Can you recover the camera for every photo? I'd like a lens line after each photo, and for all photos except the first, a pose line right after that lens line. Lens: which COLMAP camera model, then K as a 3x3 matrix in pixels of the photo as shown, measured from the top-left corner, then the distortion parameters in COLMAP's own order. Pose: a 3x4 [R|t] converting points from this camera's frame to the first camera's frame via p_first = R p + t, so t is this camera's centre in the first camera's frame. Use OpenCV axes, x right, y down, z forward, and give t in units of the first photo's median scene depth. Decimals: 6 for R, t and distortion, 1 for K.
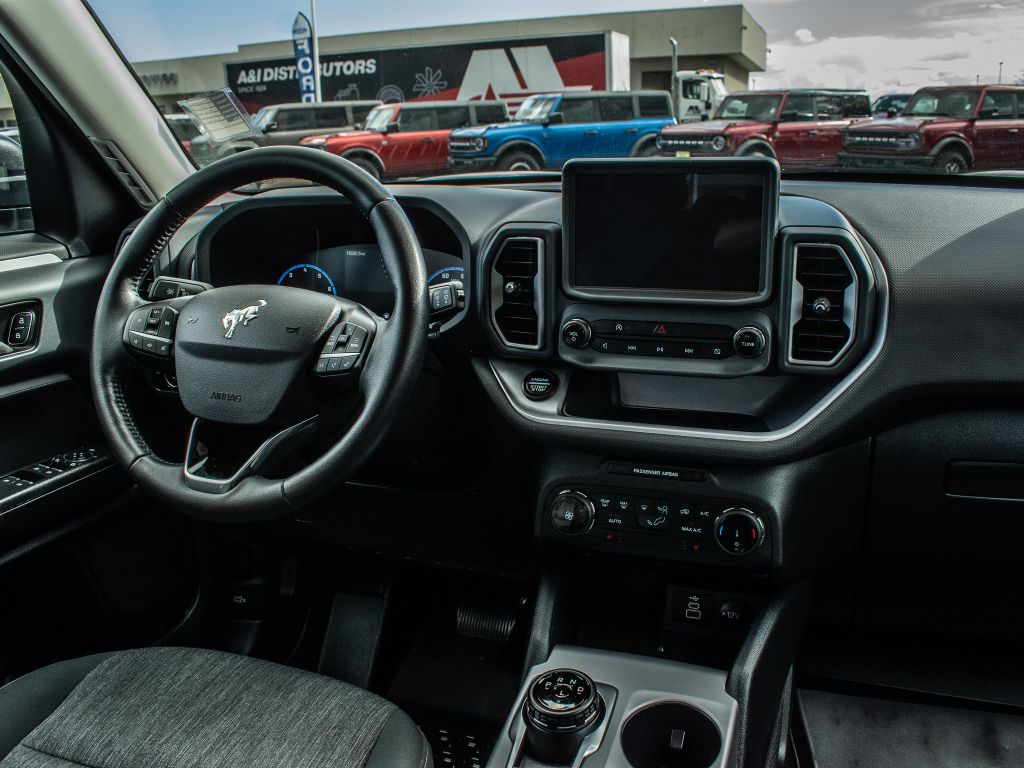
lens RADIAL K [[894.3, 0, 532.9], [0, 894.3, 386.5], [0, 0, 1]] dist [-0.093162, 0.007542]
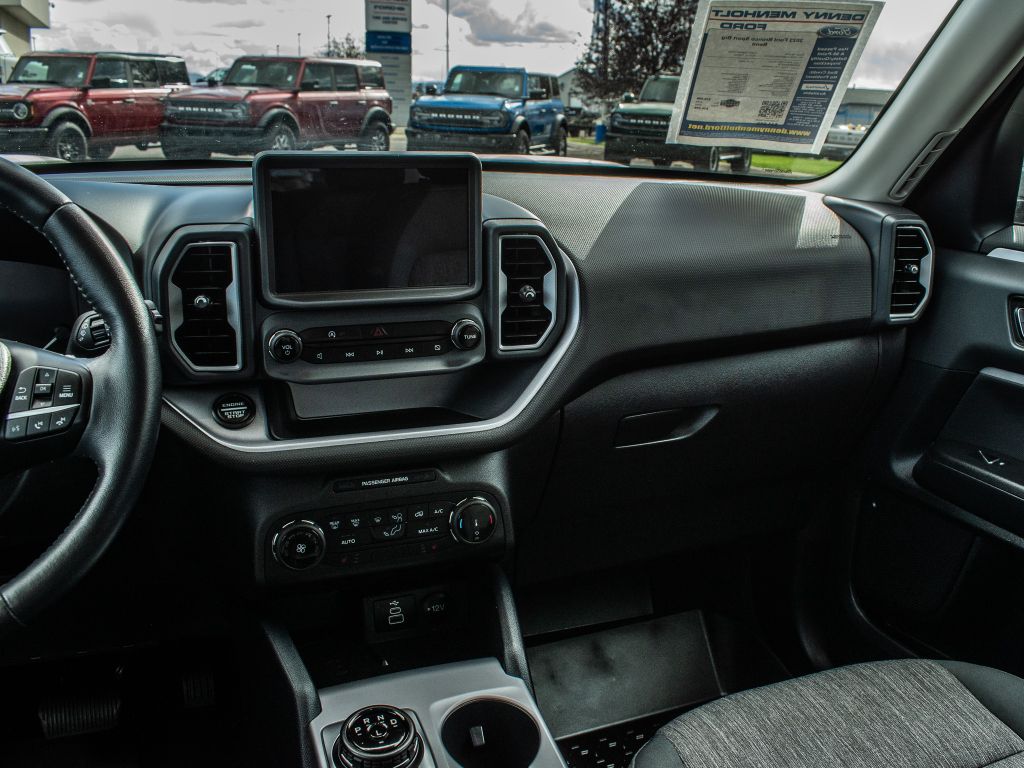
lens RADIAL K [[941.8, 0, 565.7], [0, 941.8, 385.9], [0, 0, 1]] dist [-0.100689, 0.018979]
pose [[0.734245, -0.141592, 0.663955, -0.364221], [0.129471, 0.989263, 0.067788, -0.046312], [-0.666425, 0.036189, 0.744694, 0.117578]]
